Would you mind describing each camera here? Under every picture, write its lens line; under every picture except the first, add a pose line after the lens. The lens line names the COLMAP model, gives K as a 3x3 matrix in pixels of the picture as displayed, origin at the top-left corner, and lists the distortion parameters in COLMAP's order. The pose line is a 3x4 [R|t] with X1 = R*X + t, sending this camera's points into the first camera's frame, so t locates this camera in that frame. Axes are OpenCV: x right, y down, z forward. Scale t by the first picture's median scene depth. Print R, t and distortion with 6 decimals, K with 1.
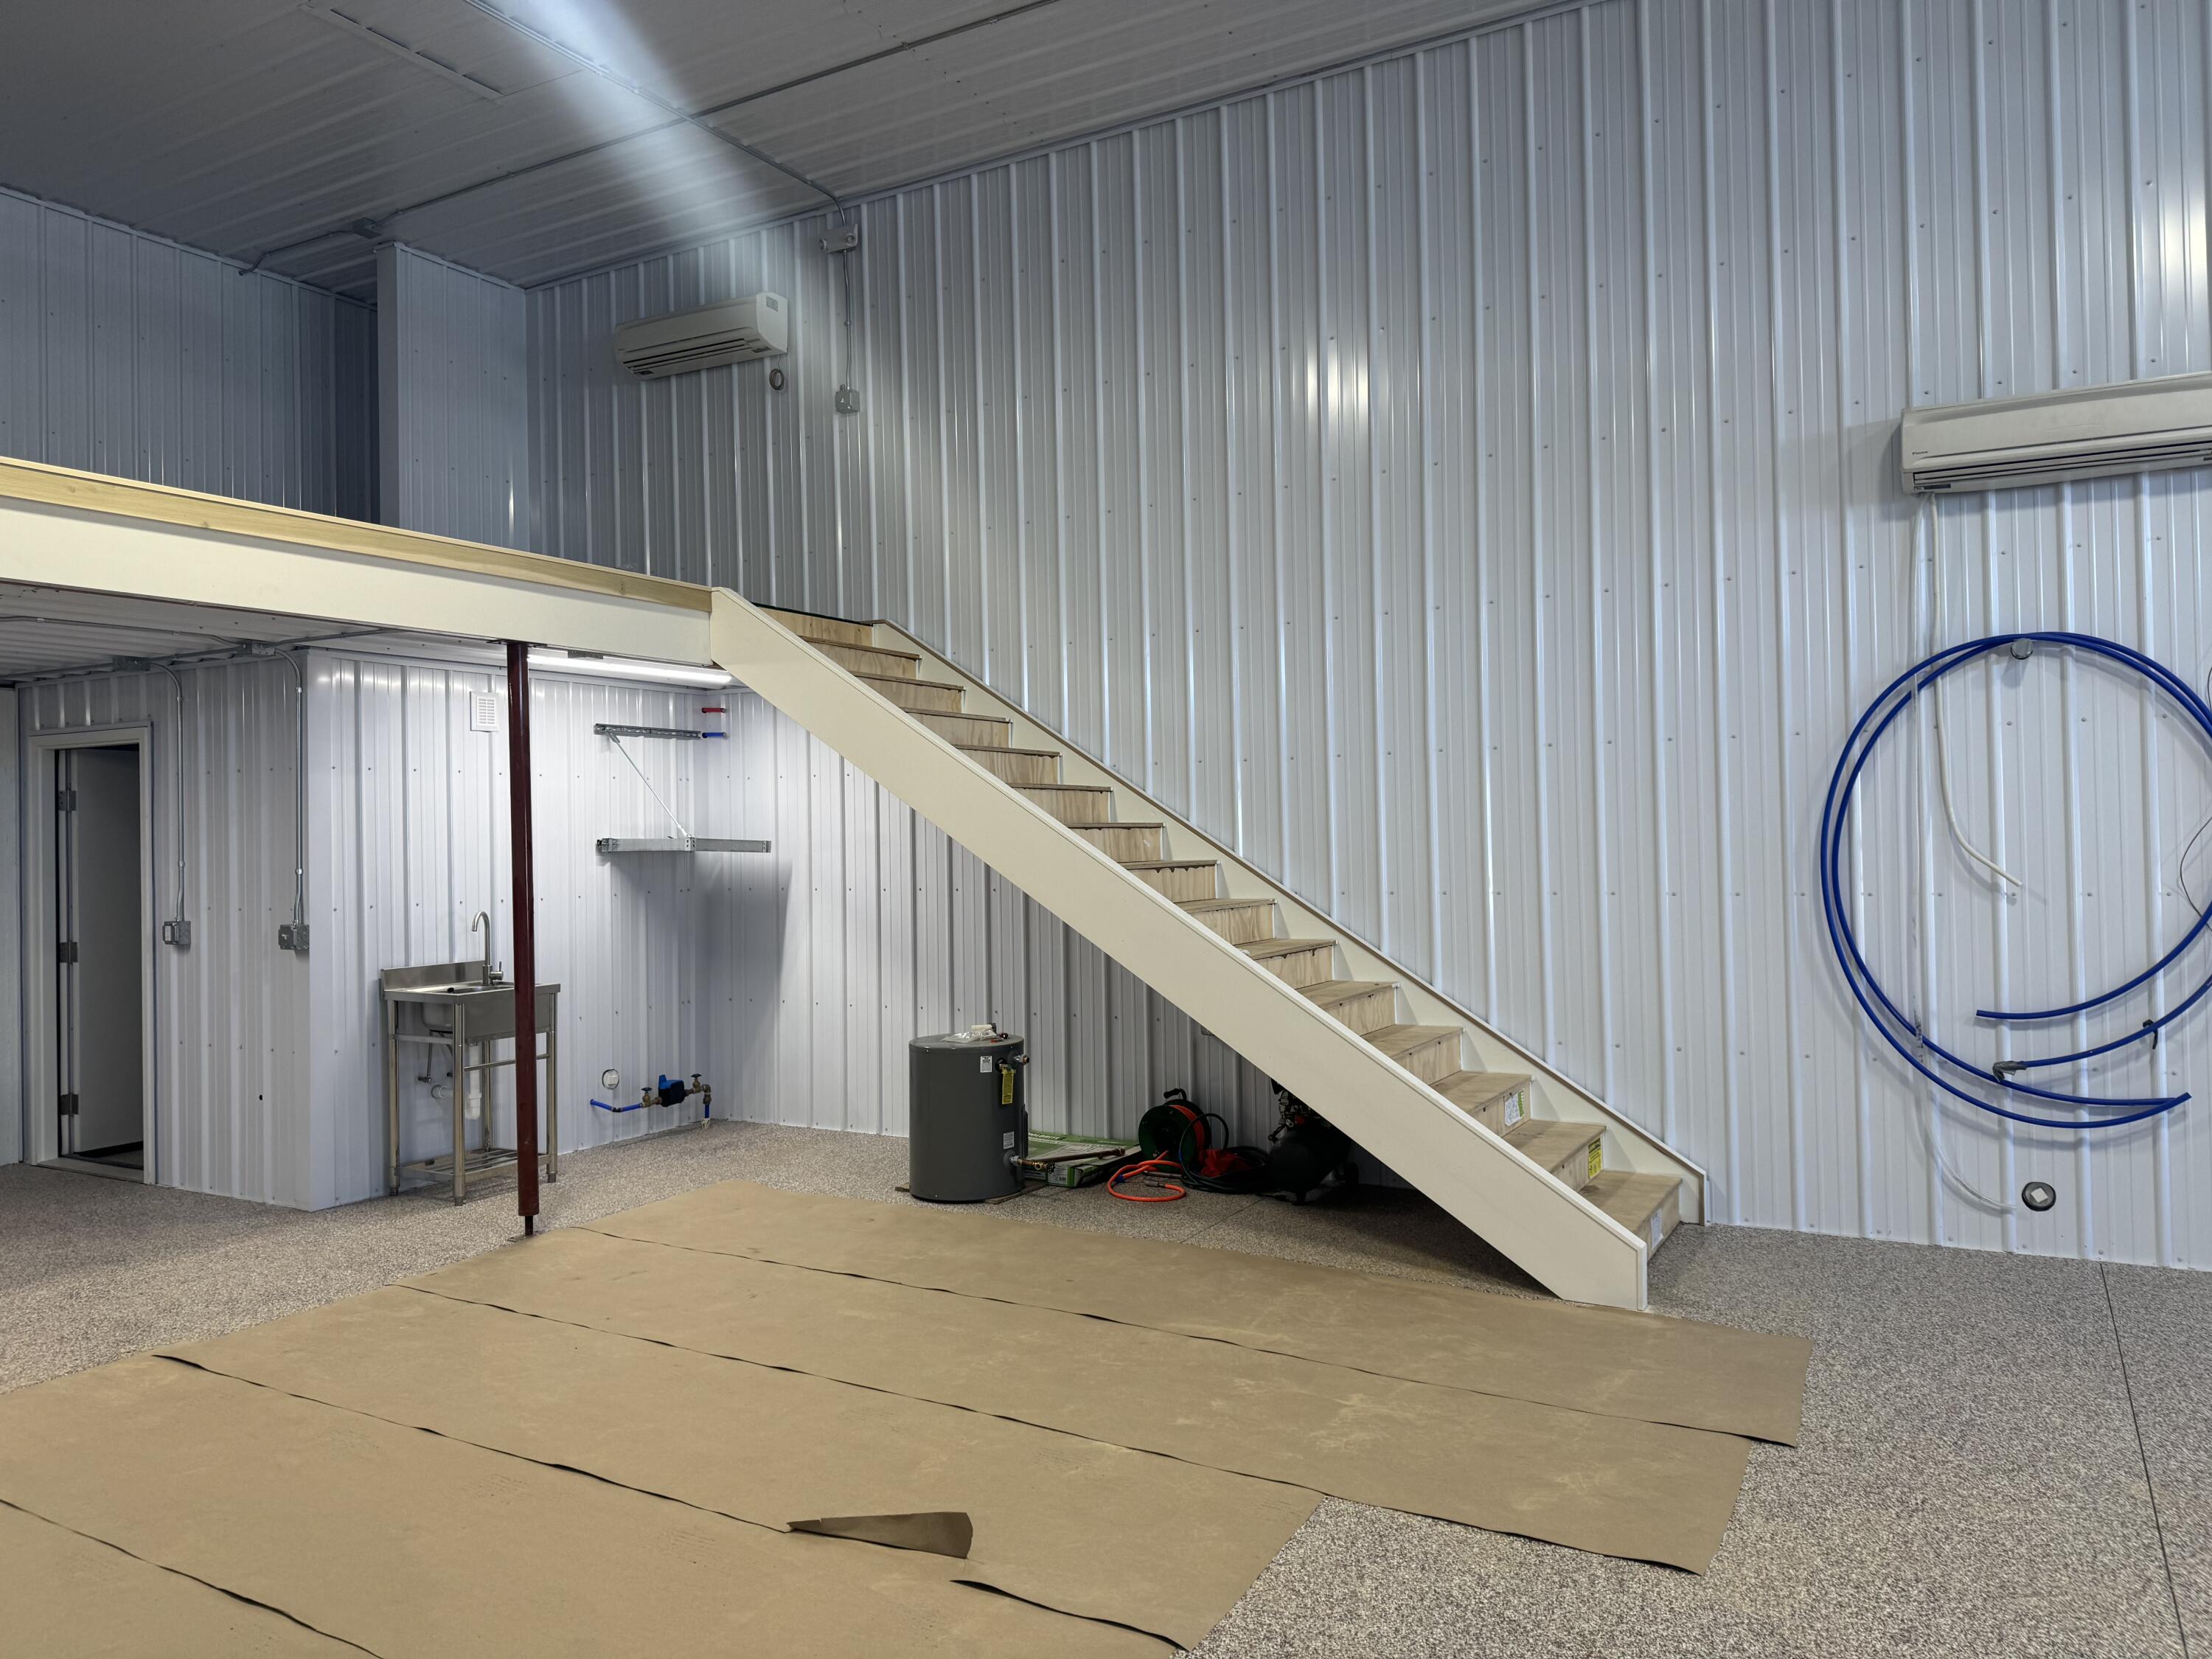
lens RADIAL K [[1555.0, 0, 1128.7], [0, 1555.0, 817.1], [0, 0, 1]] dist [0.095064, -0.146239]
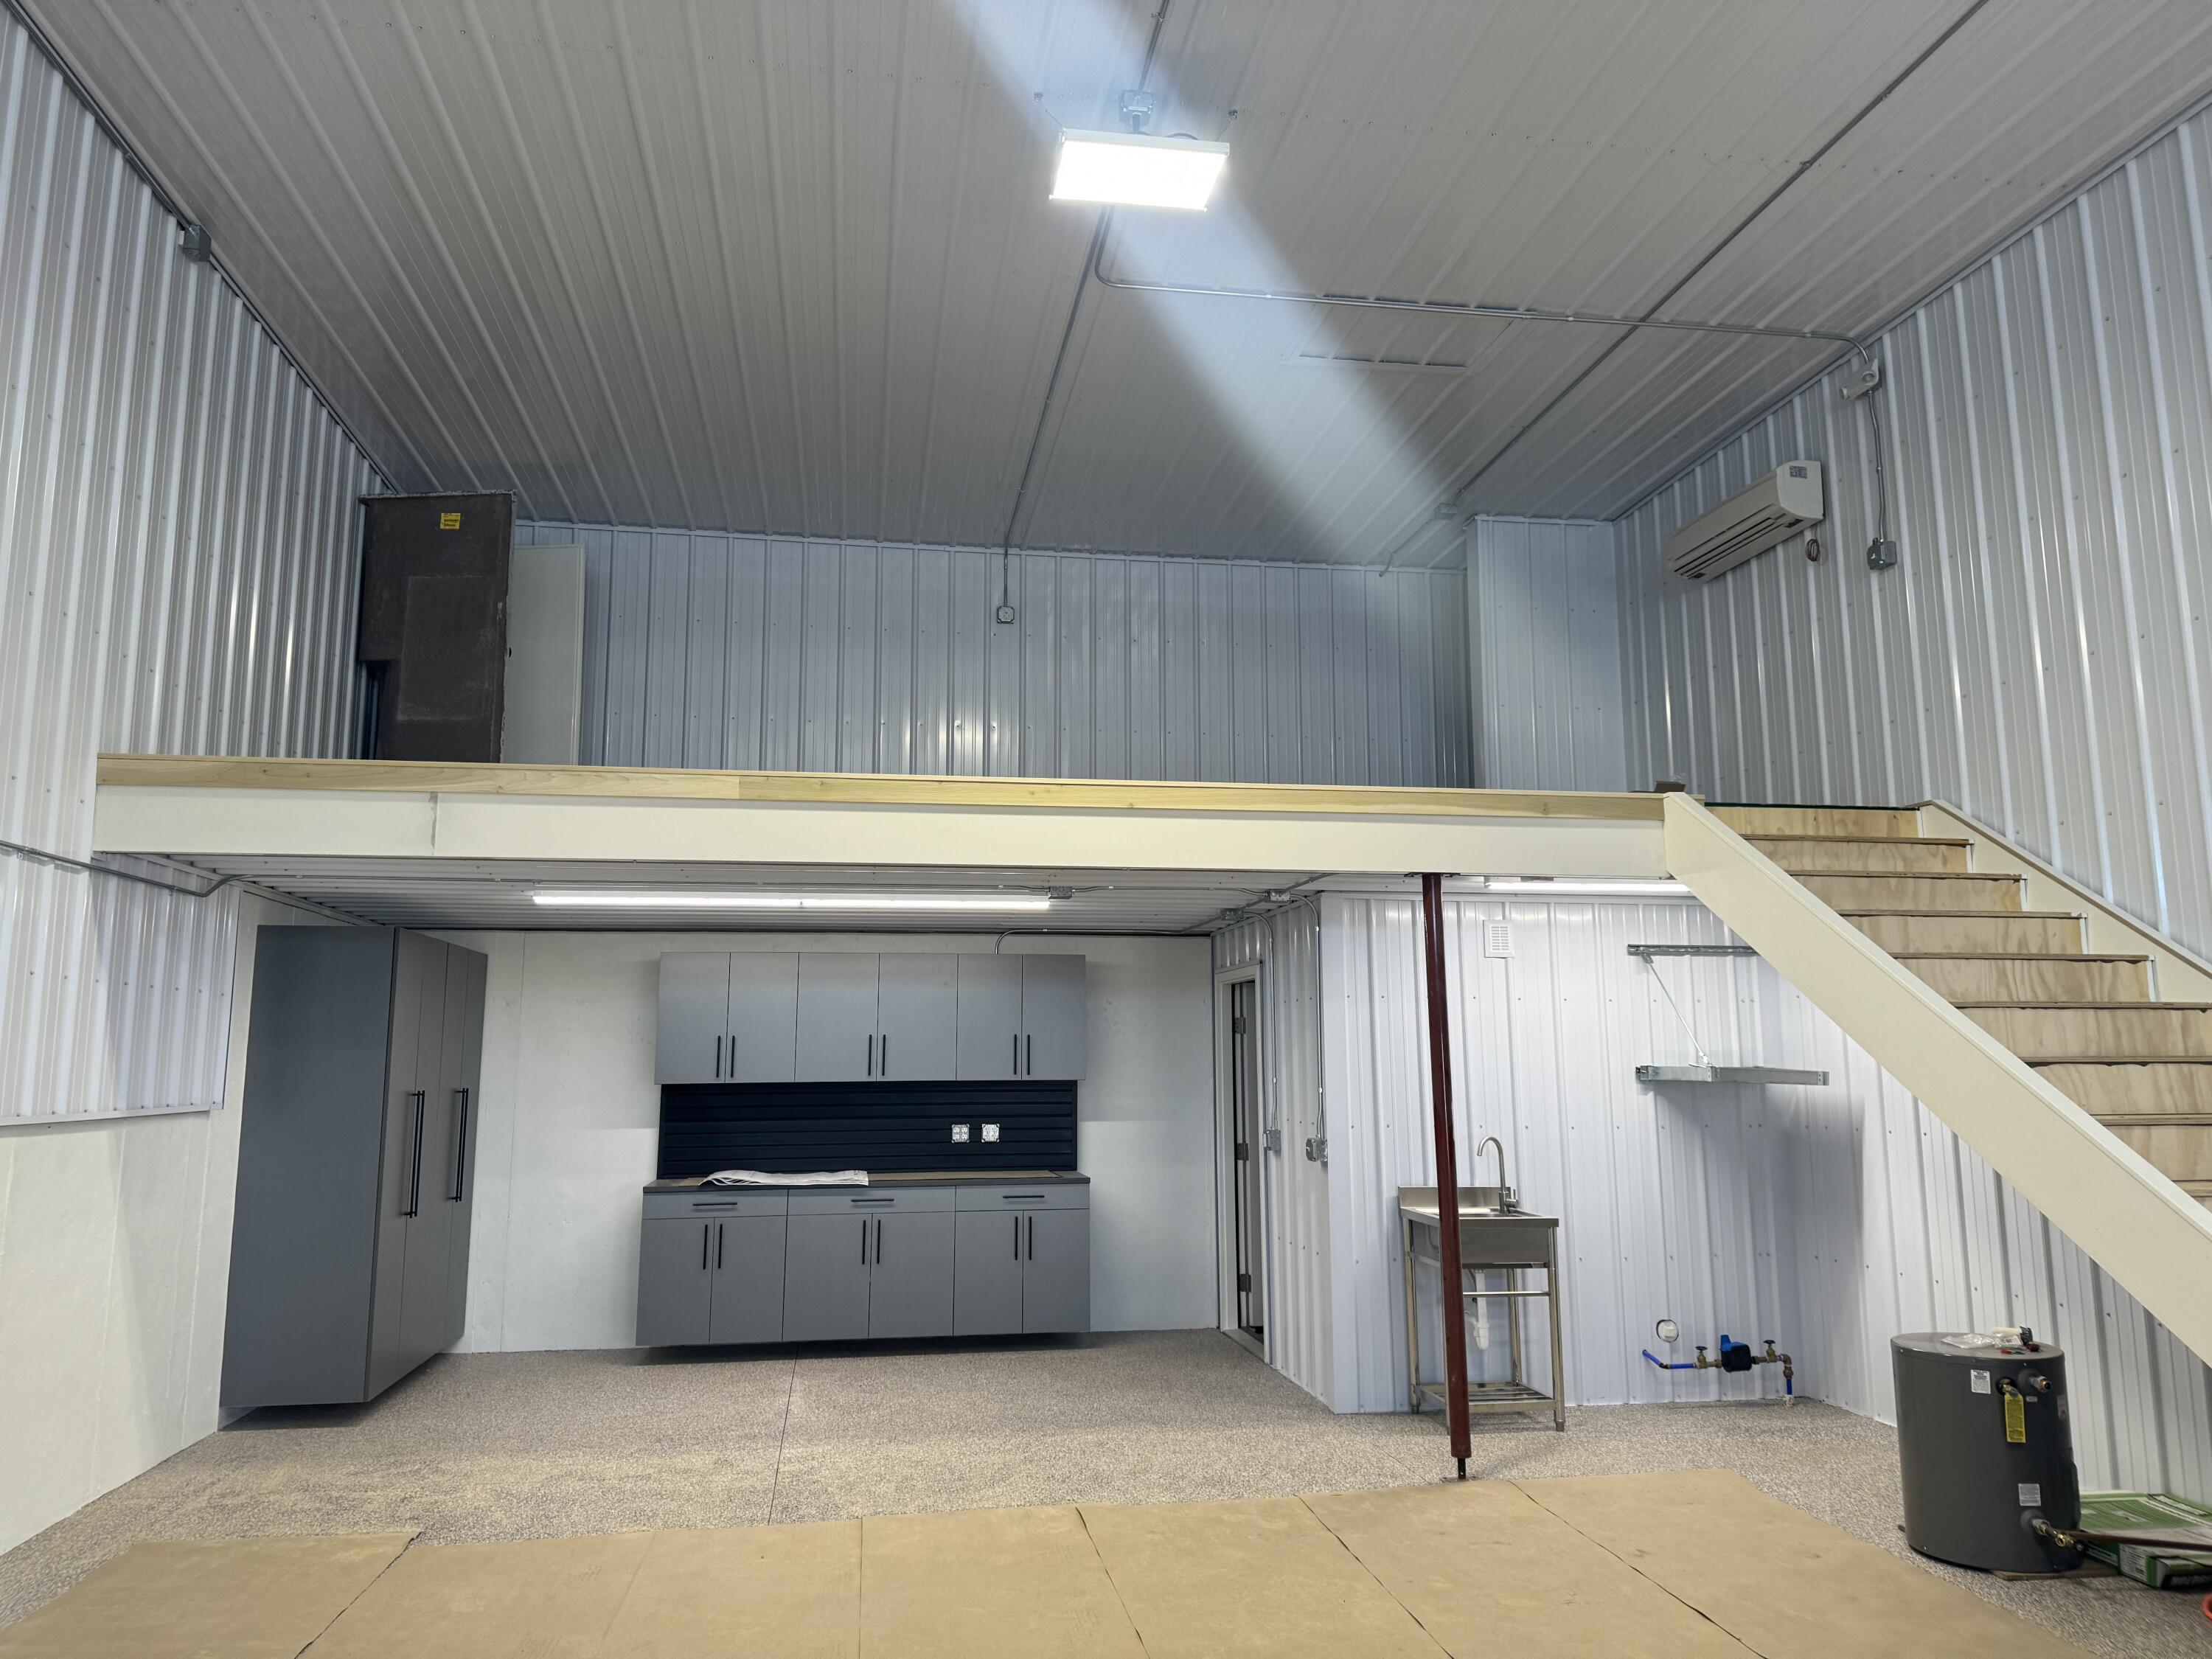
lens RADIAL K [[1554.5, 0, 1107.5], [0, 1554.5, 821.3], [0, 0, 1]] dist [0.094353, -0.115085]
pose [[0.626113, -0.105114, -0.772615, 0.235675], [0.002431, 0.991130, -0.132873, -0.007736], [0.779728, 0.081315, 0.620815, 0.160336]]
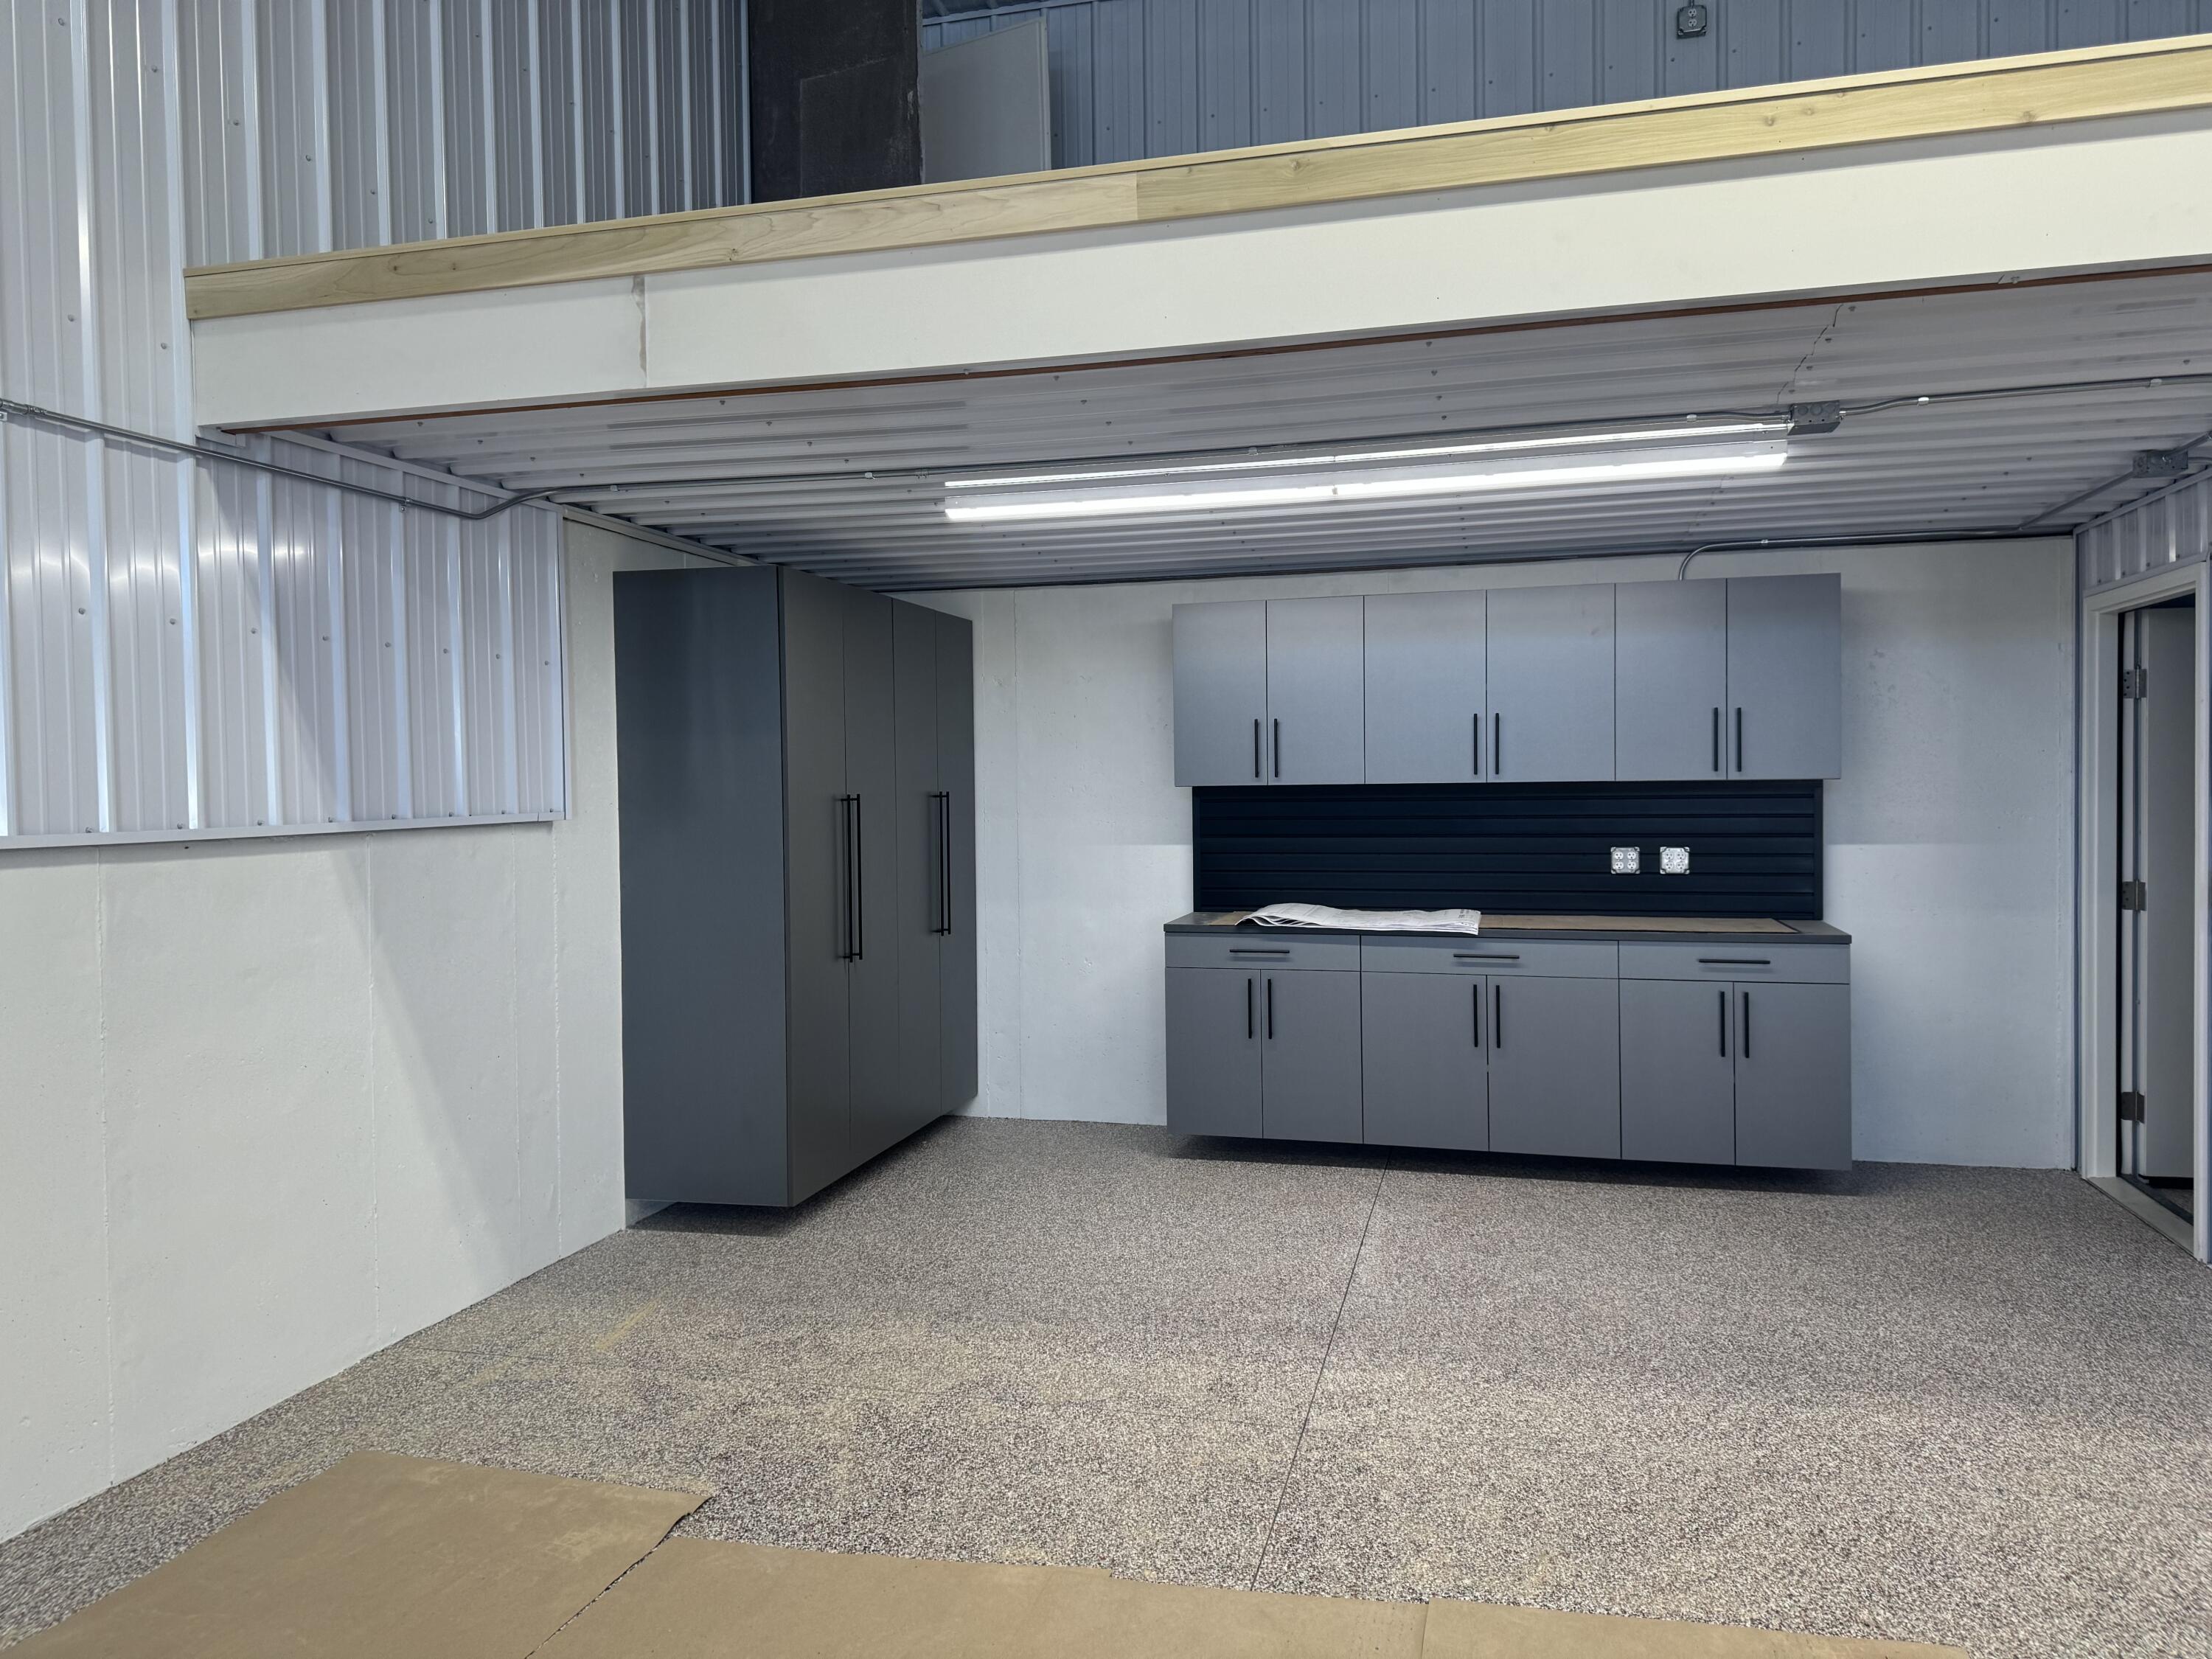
lens RADIAL K [[1554.5, 0, 1107.5], [0, 1554.5, 821.3], [0, 0, 1]] dist [0.094353, -0.115085]
pose [[0.256217, 0.040231, -0.965782, -0.106246], [0.021414, 0.998652, 0.047282, 0.008571], [0.966382, -0.032796, 0.255010, 0.393786]]
